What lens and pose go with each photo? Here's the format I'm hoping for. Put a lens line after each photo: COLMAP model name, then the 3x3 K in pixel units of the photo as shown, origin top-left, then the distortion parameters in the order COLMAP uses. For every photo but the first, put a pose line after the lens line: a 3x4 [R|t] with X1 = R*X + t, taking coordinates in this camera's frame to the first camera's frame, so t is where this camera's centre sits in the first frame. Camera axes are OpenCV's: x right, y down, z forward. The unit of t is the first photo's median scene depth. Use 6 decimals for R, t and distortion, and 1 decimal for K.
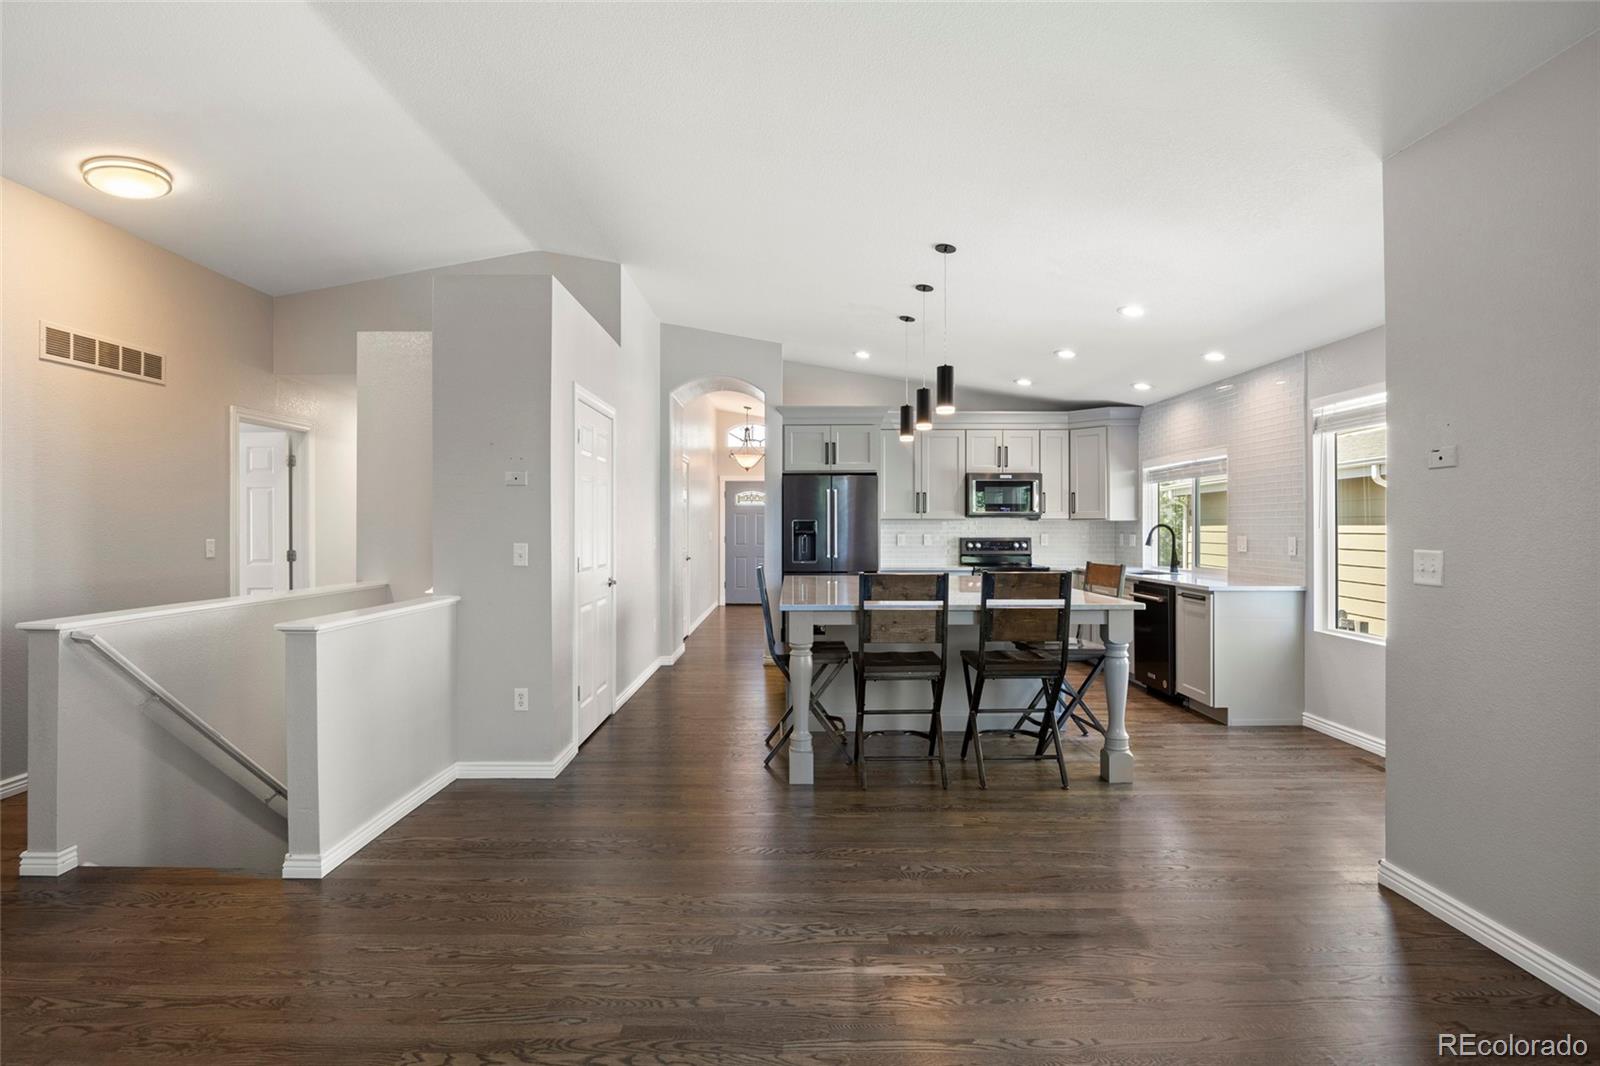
lens RADIAL K [[789.9, 0, 812.7], [0, 789.9, 529.7], [0, 0, 1]] dist [-0.011943, 0.000162]
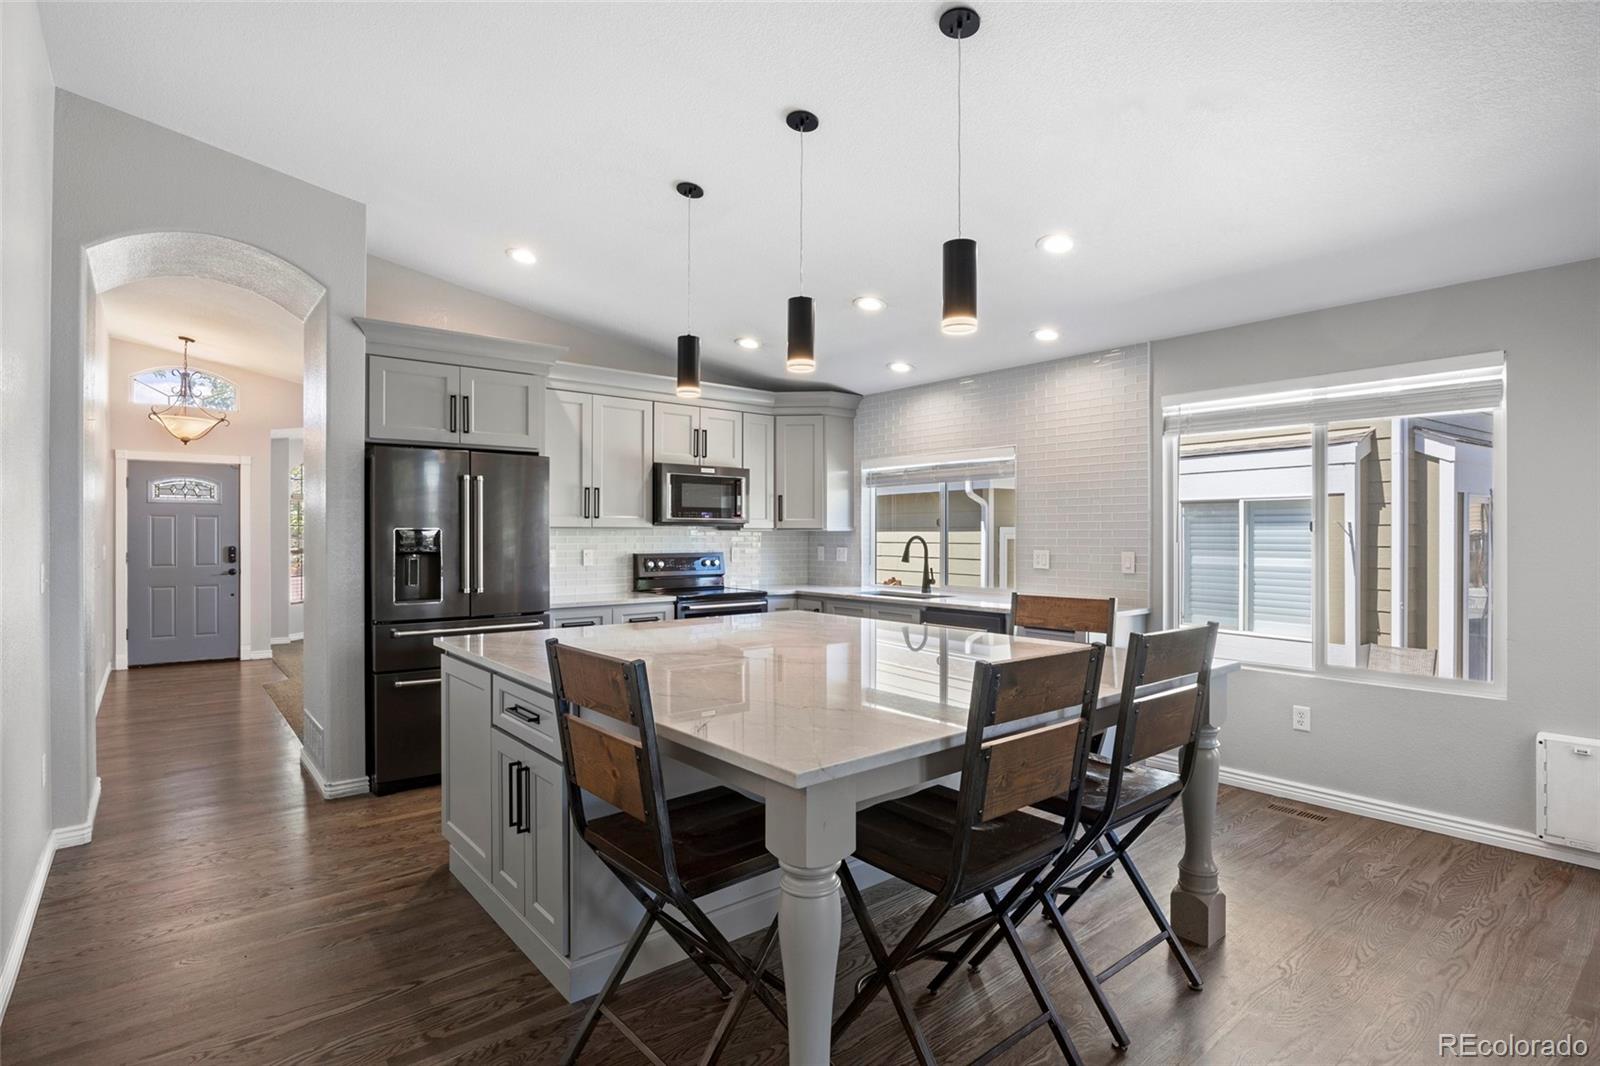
lens RADIAL K [[778.0, 0, 847.3], [0, 778.0, 536.3], [0, 0, 1]] dist [-0.015973, 0.000373]
pose [[0.760234, -0.000763, 0.649649, -0.155214], [0.000932, 1.000000, 0.000084, -0.006955], [-0.649649, 0.000542, 0.760234, 0.444421]]
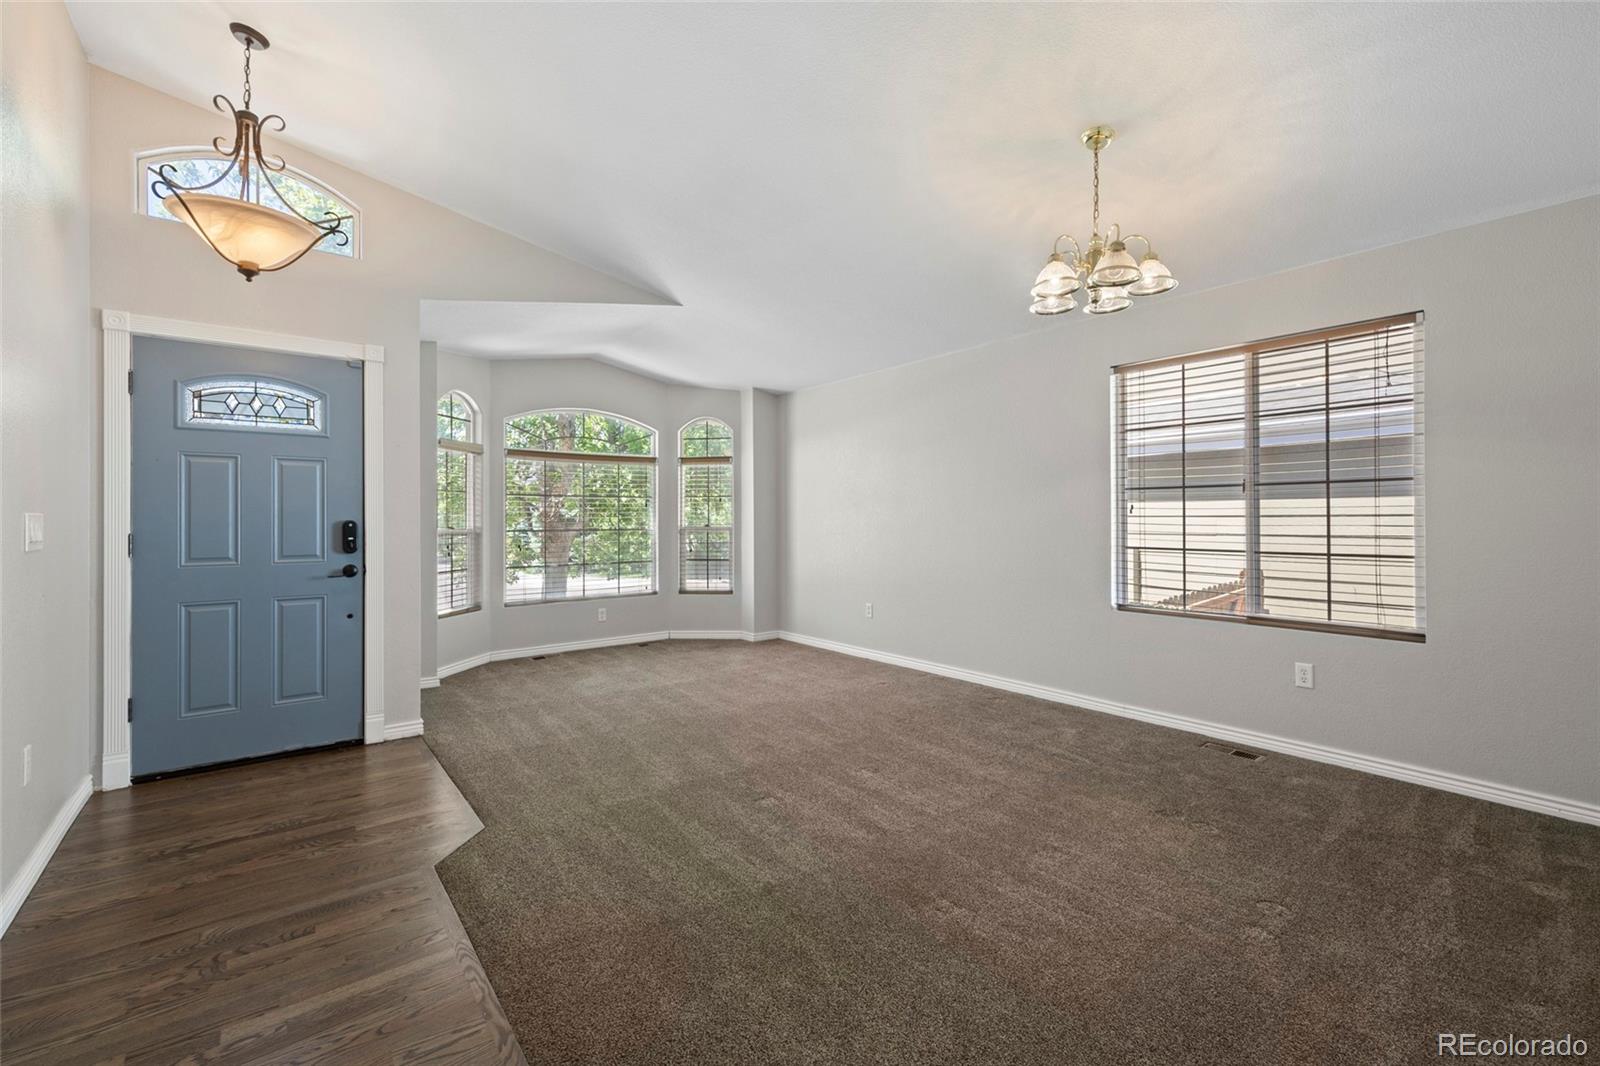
lens RADIAL K [[637.3, 0, 792.5], [0, 637.3, 511.6], [0, 0, 1]] dist [0.000164, 0.000130]
pose [[0.788013, -0.000876, 0.615658, -0.137591], [0.007445, 0.999939, -0.008105, 0.008371], [-0.615613, 0.010971, 0.787972, 1.424008]]
